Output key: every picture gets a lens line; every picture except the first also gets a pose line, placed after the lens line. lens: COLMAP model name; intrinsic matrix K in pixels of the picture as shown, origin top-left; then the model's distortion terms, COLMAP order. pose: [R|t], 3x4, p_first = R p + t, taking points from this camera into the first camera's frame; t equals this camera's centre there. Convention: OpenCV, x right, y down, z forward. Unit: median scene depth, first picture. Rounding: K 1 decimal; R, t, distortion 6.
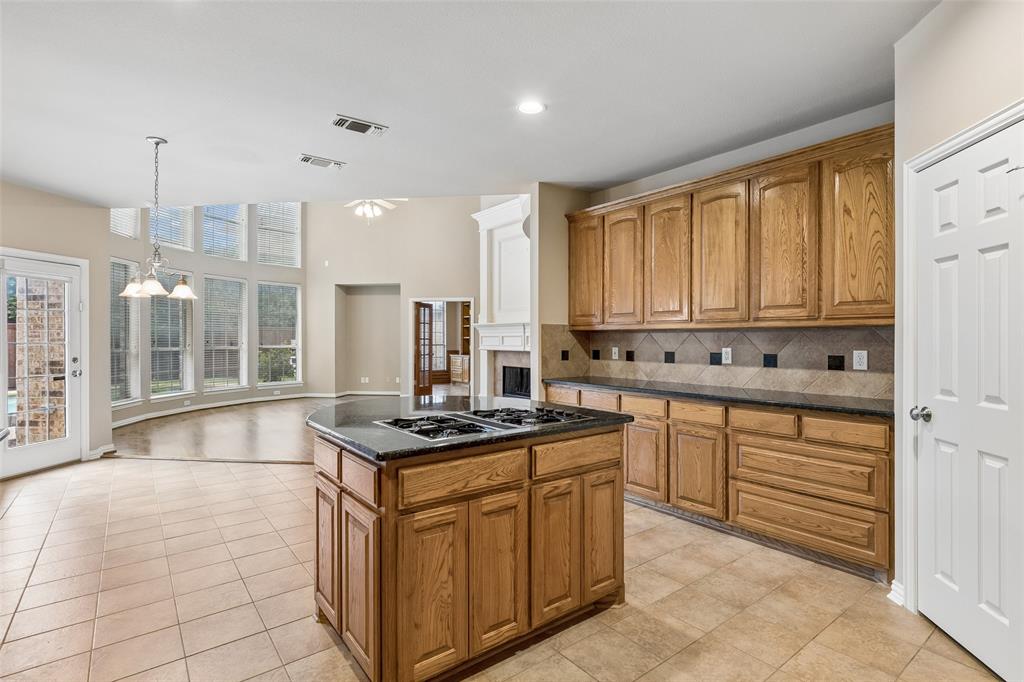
lens RADIAL K [[506.5, 0, 511.9], [0, 506.5, 338.4], [0, 0, 1]] dist [0.002199, -0.002683]
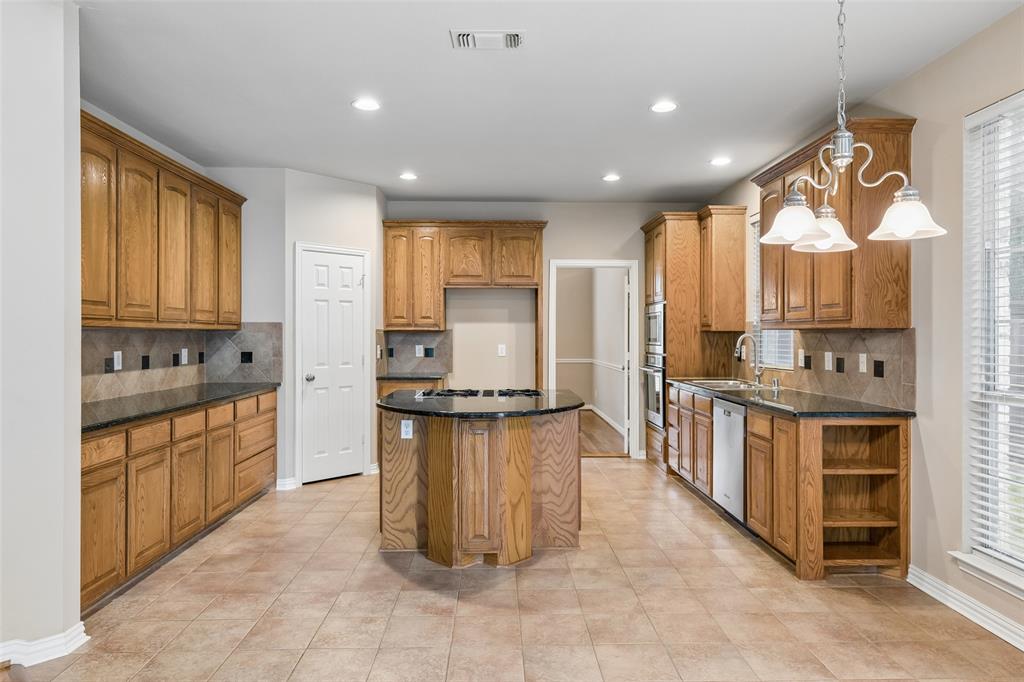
lens RADIAL K [[642.6, 0, 511.0], [0, 642.6, 334.6], [0, 0, 1]] dist [0.008409, 0.003060]
pose [[-0.812175, 0.000030, 0.583414, -0.777409], [-0.000260, 1.000000, -0.000413, -0.009034], [-0.583414, -0.000487, -0.812175, 1.582491]]
